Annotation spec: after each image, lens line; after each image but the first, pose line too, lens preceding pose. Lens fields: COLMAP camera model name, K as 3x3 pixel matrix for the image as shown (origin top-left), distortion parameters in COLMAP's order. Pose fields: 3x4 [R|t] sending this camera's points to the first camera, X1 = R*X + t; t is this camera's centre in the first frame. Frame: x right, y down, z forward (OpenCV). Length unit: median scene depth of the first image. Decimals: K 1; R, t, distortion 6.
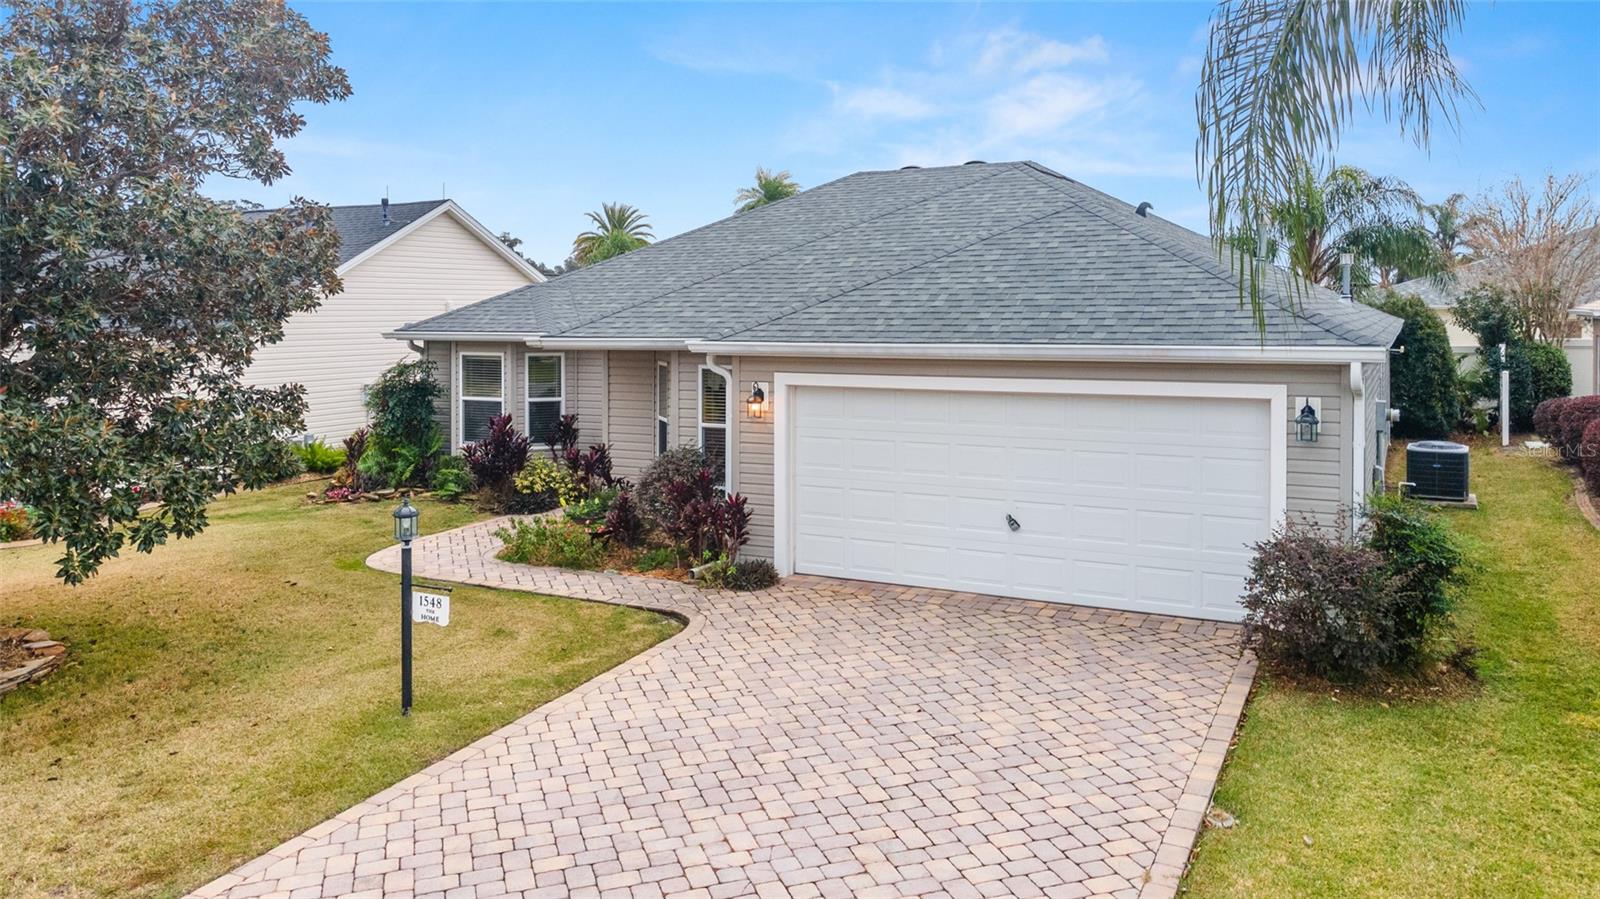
lens RADIAL K [[1155.6, 0, 805.7], [0, 1155.6, 445.9], [0, 0, 1]] dist [0.028305, 0.024944]
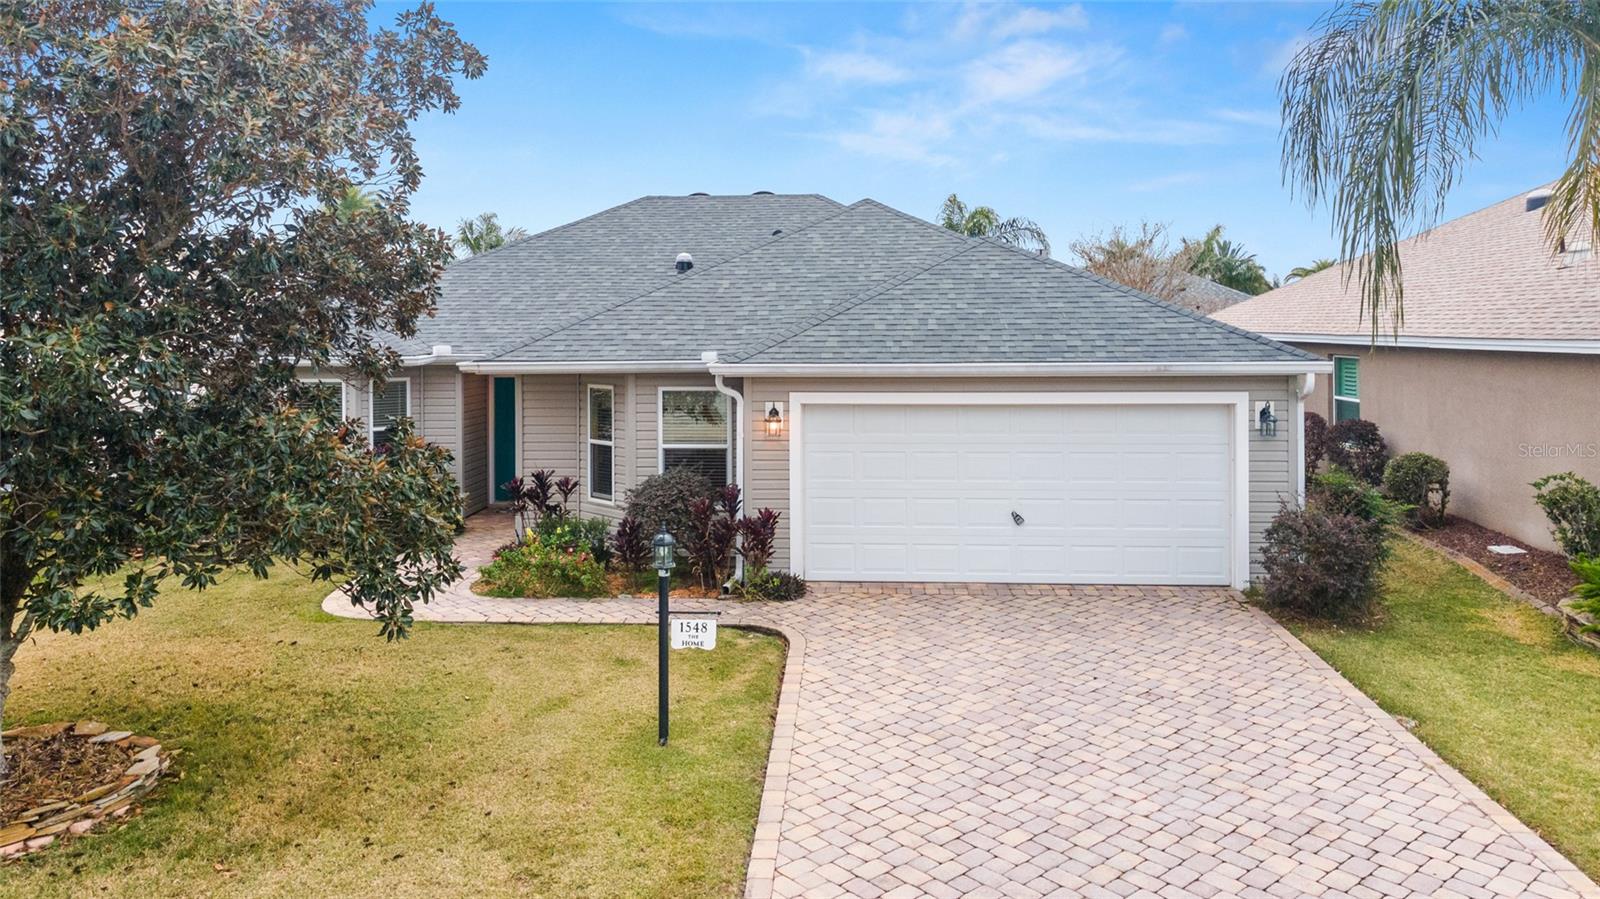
lens RADIAL K [[1155.6, 0, 783.3], [0, 1155.6, 444.2], [0, 0, 1]] dist [0.028305, 0.024944]
pose [[0.917724, -0.041035, 0.395093, -0.499459], [0.047396, 0.998856, -0.006349, -0.010787], [-0.394381, 0.024553, 0.918619, 0.036114]]
